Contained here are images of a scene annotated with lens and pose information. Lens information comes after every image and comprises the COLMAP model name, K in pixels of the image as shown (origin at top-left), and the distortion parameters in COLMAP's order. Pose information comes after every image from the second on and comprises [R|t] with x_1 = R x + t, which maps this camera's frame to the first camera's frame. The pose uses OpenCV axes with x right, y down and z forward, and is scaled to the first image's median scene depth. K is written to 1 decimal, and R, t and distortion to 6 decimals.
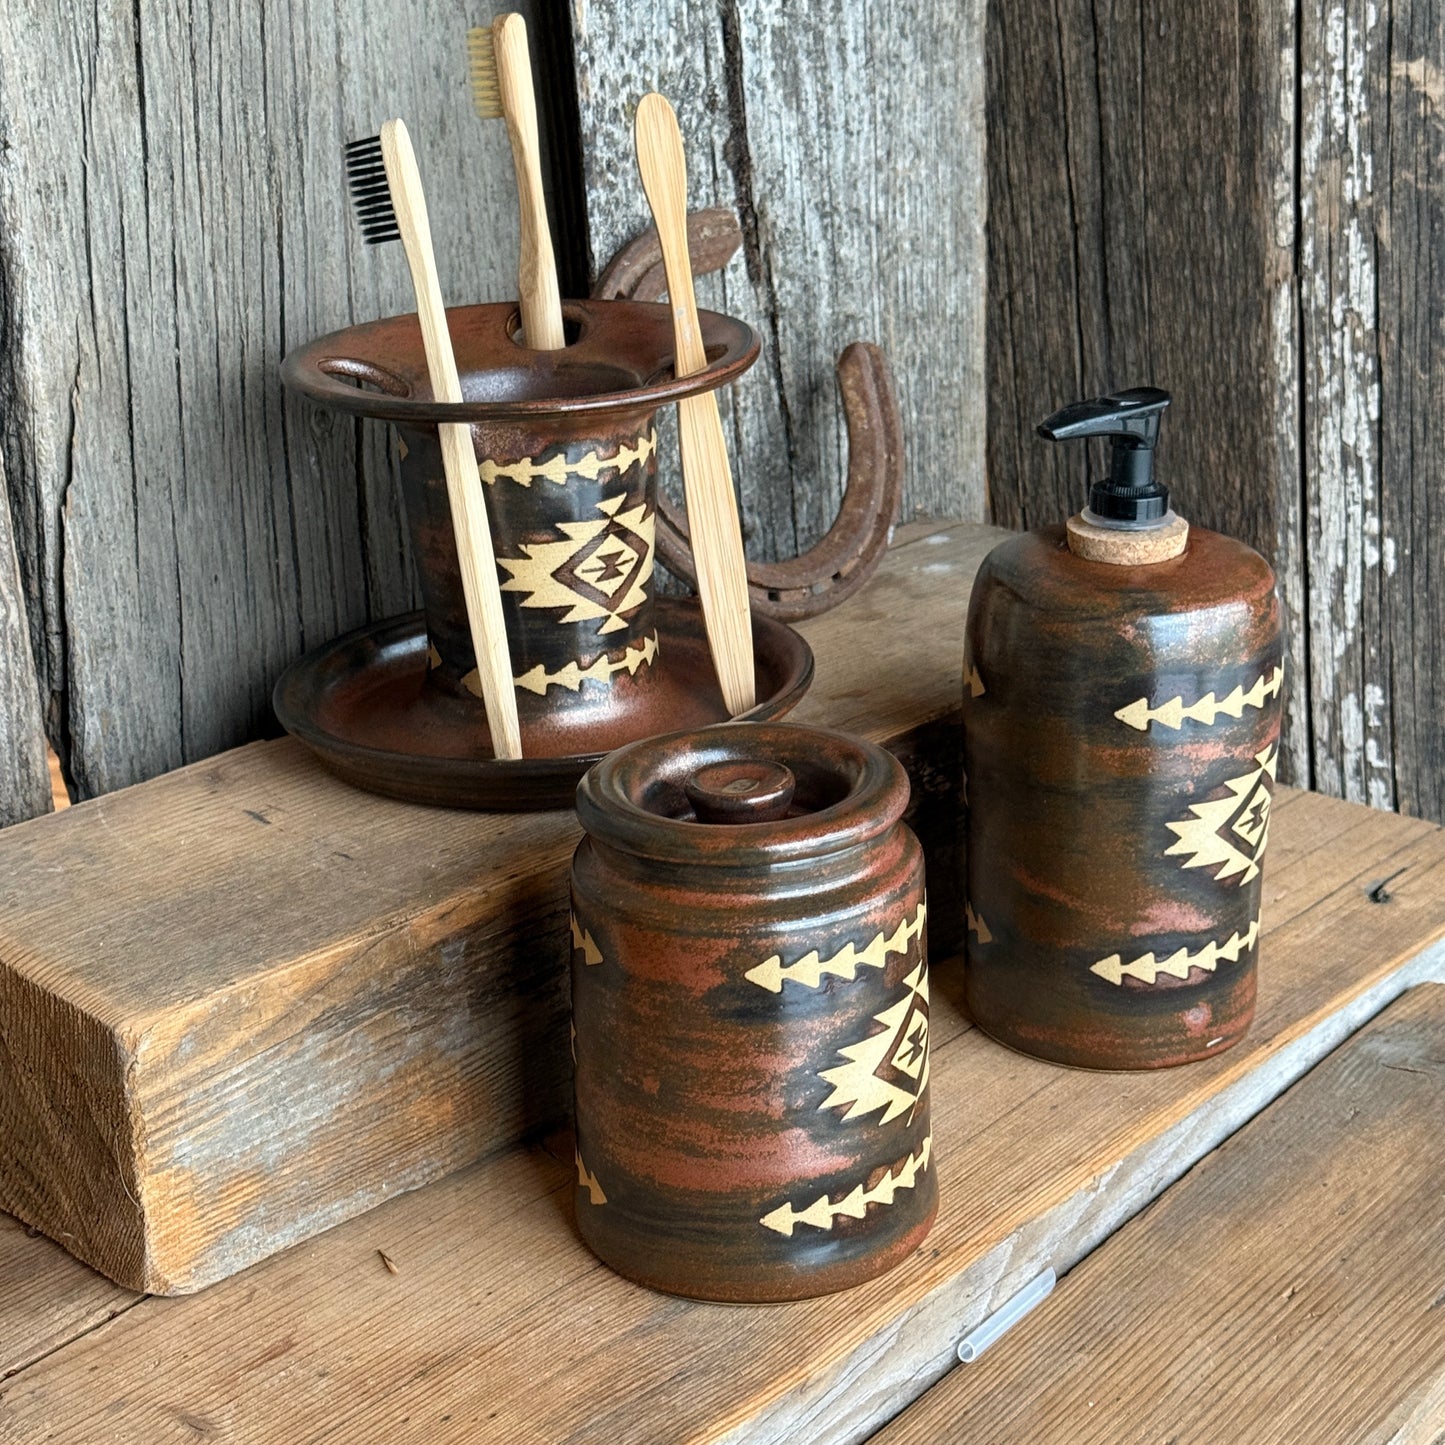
lens RADIAL K [[2814.7, 0, 740.0], [0, 2814.7, 727.6], [0, 0, 1]] dist [0.104403, 0.000000]
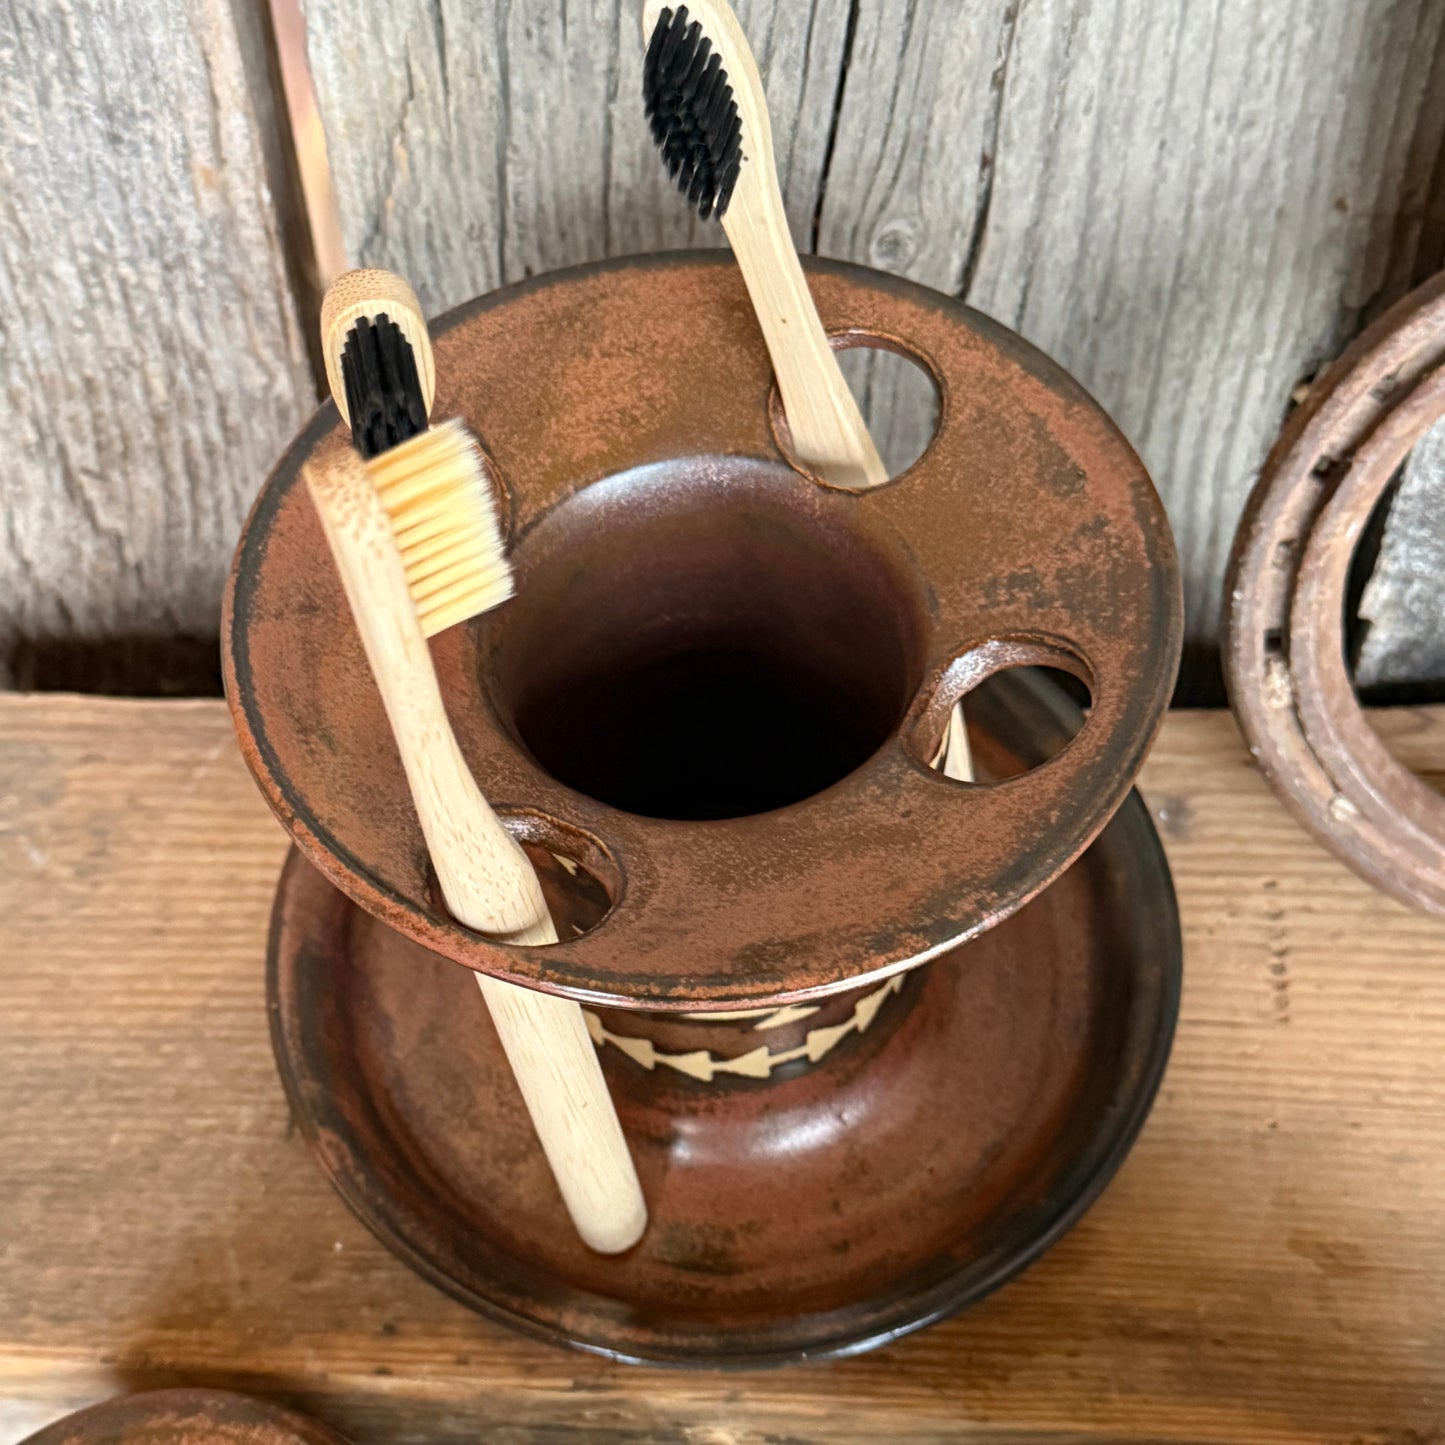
lens RADIAL K [[2411.6, 0, 717.6], [0, 2411.6, 718.5], [0, 0, 1]] dist [0.090974, 0.000000]
pose [[0.678261, 0.613338, -0.404694, 0.085475], [-0.248802, 0.709895, 0.658898, -0.364902], [0.691418, -0.346216, 0.634094, 0.652428]]
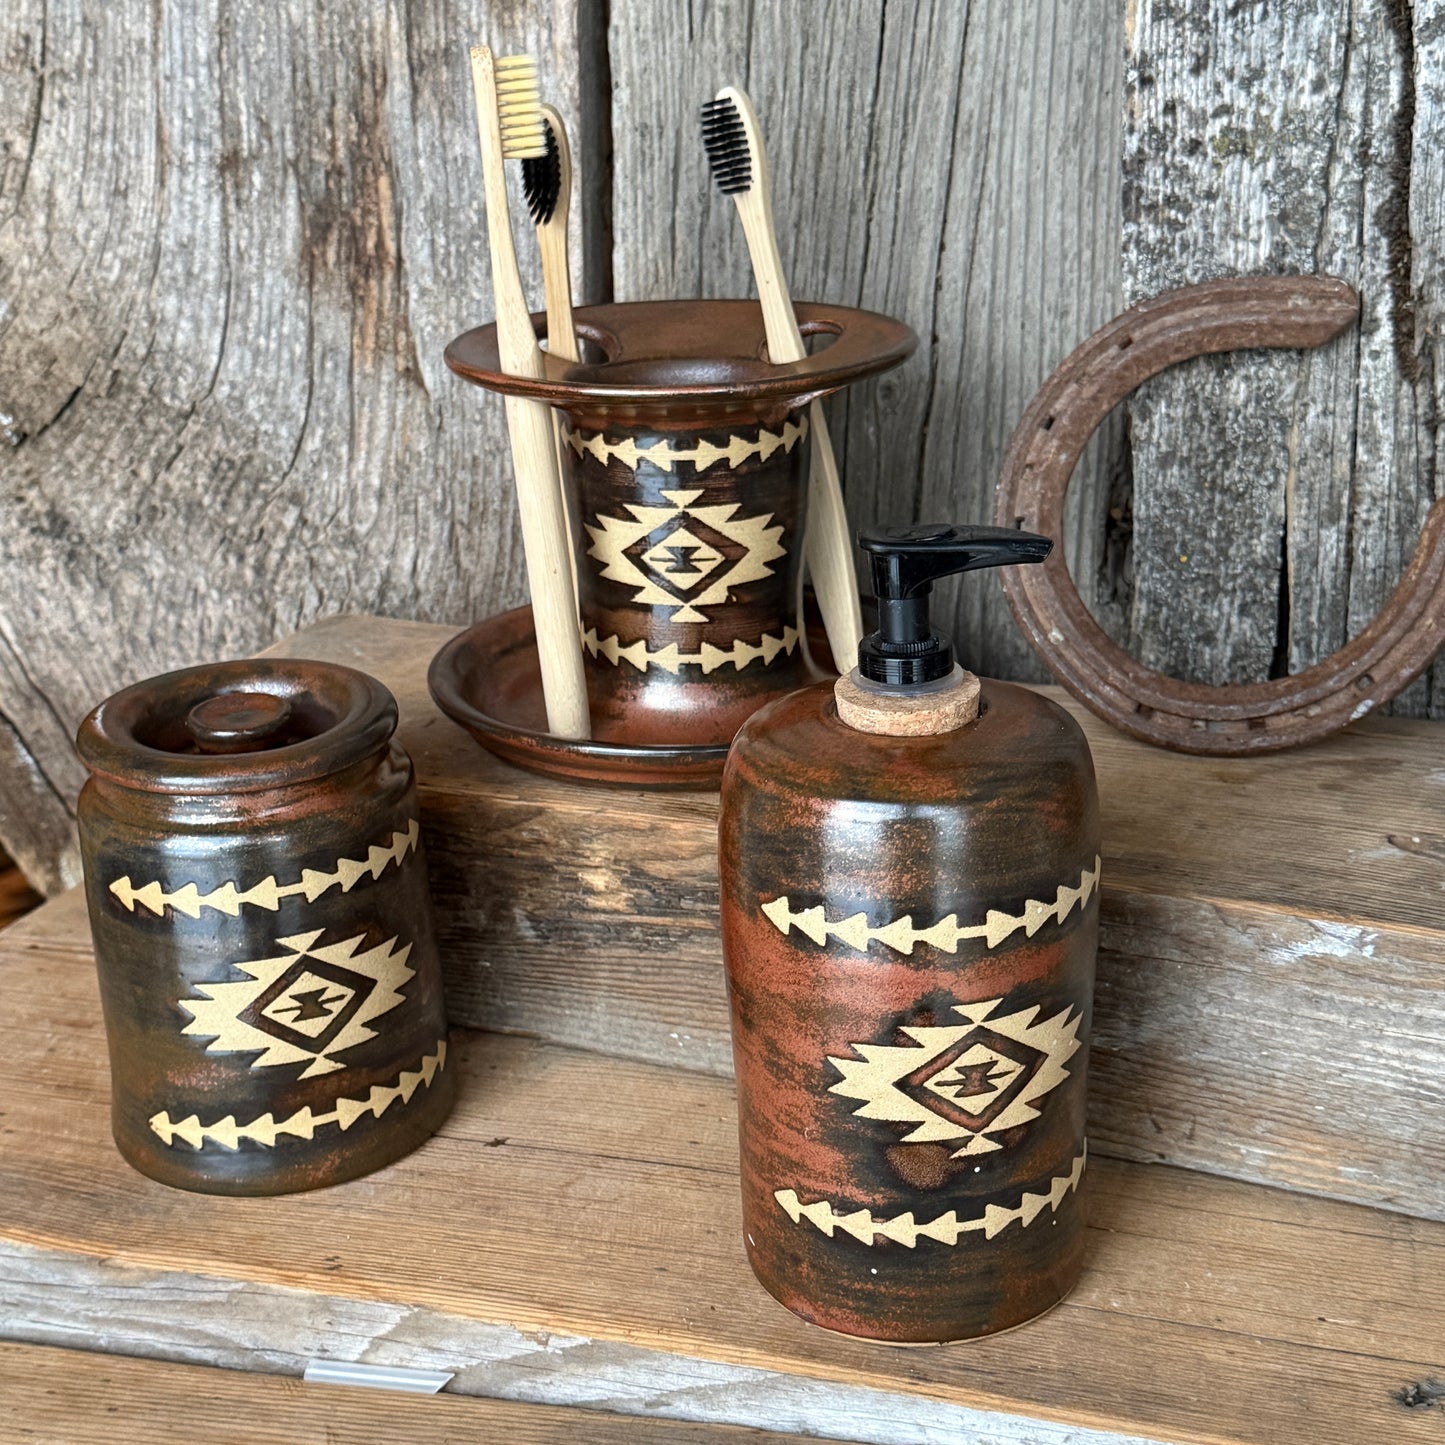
lens RADIAL K [[2411.6, 0, 690.4], [0, 2411.6, 729.2], [0, 0, 1]] dist [0.090974, 0.000000]
pose [[0.379527, 0.343524, -0.859040, 0.650230], [-0.301826, 0.923684, 0.236027, -0.188874], [0.874563, 0.169702, 0.454248, 0.568431]]
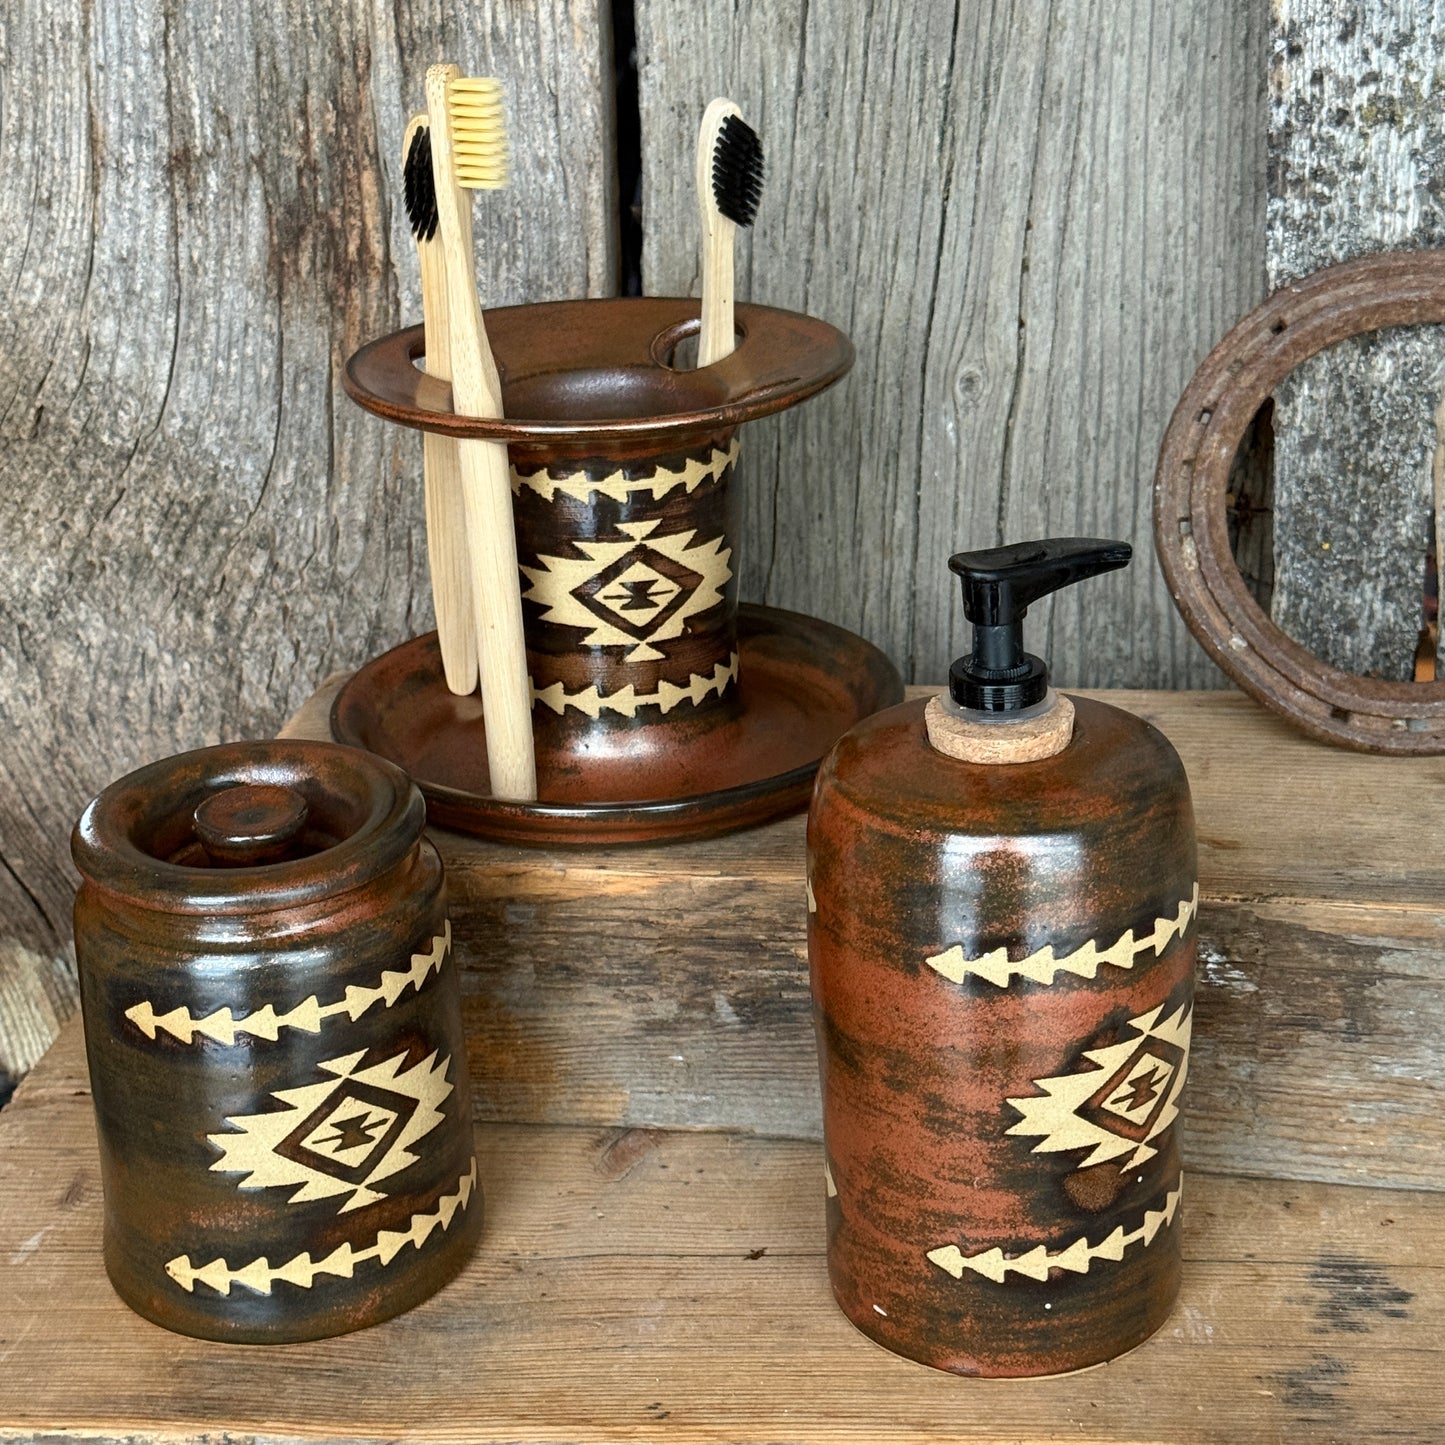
lens RADIAL K [[2814.7, 0, 689.5], [0, 2814.7, 726.3], [0, 0, 1]] dist [0.104403, 0.000000]
pose [[0.583731, 0.316476, -0.747730, 0.562923], [-0.264359, 0.944811, 0.193513, -0.165057], [0.767706, 0.084710, 0.635179, 0.340062]]
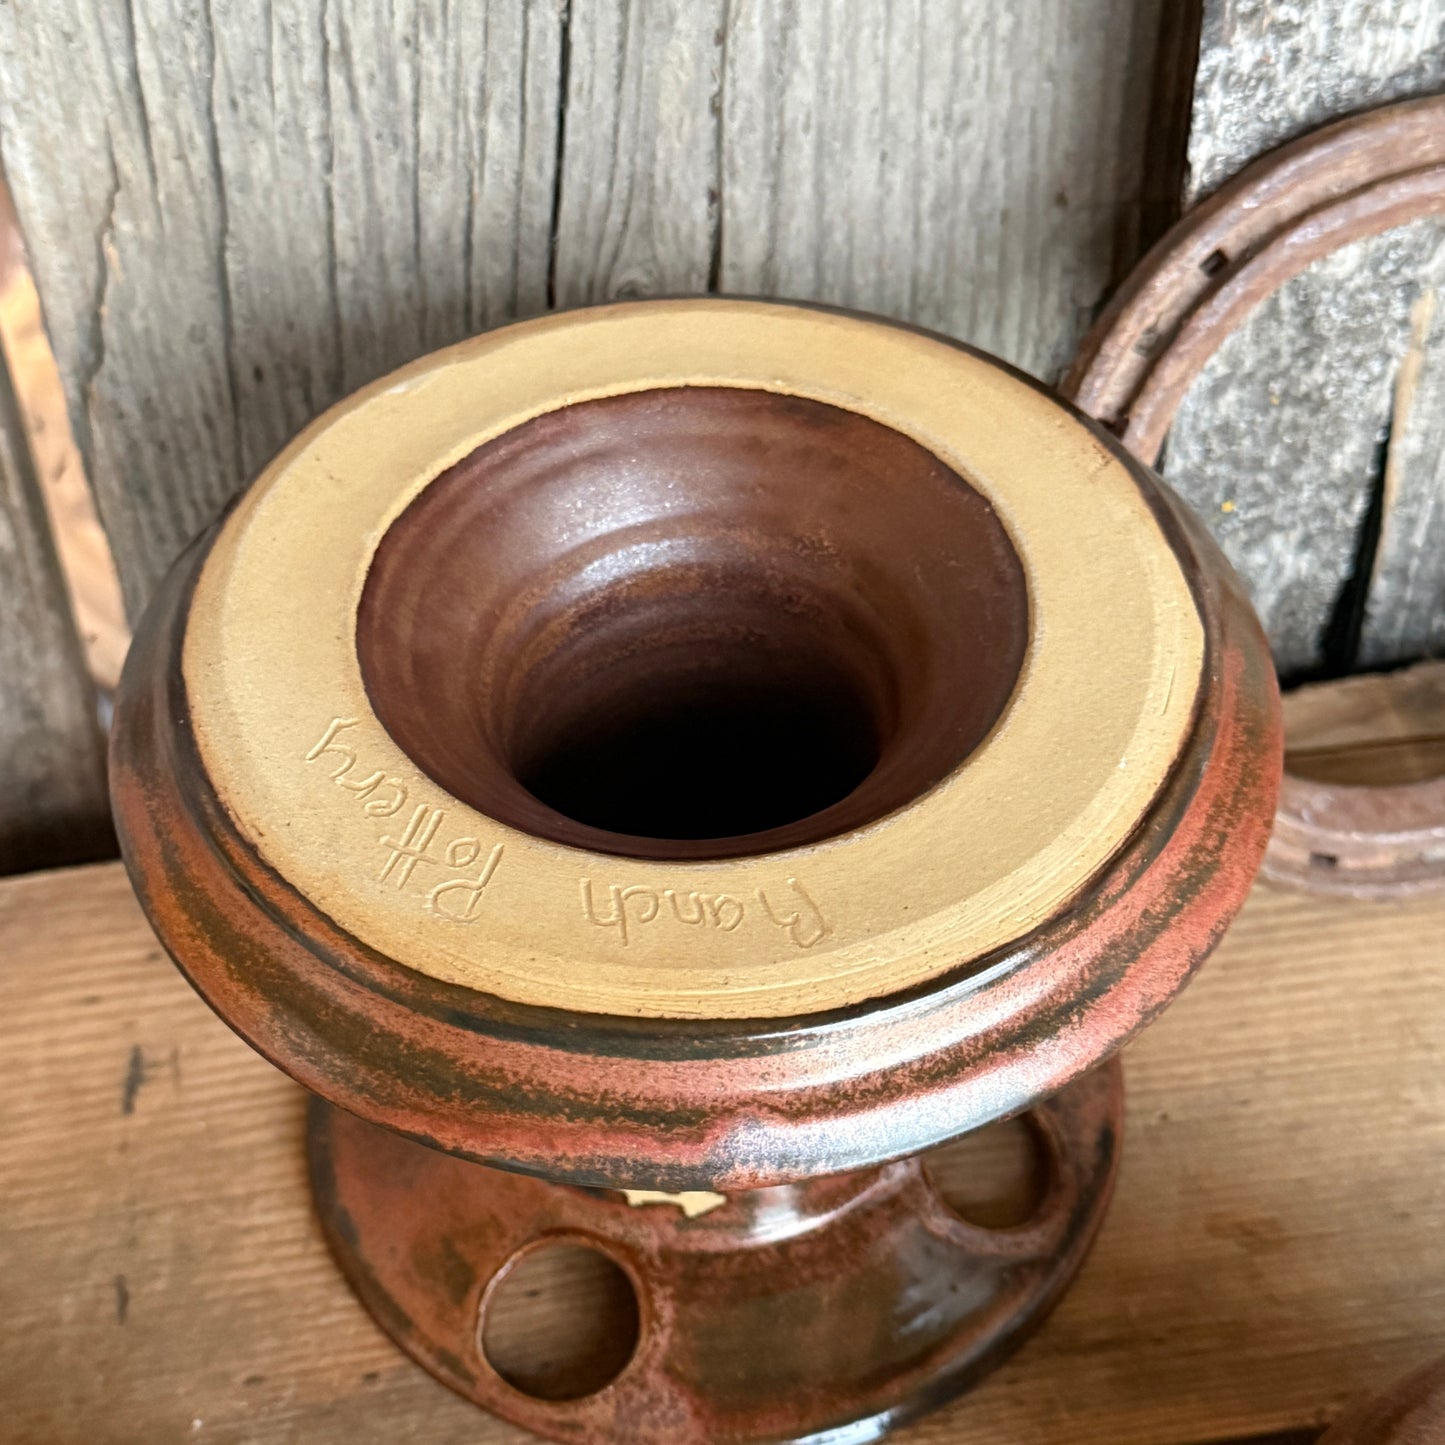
lens RADIAL K [[2411.6, 0, 726.7], [0, 2411.6, 708.8], [0, 0, 1]] dist [0.090974, 0.000000]
pose [[0.813032, 0.445908, -0.374359, 0.085438], [-0.213723, 0.826676, 0.520509, -0.304773], [0.541573, -0.343182, 0.767415, 0.632282]]
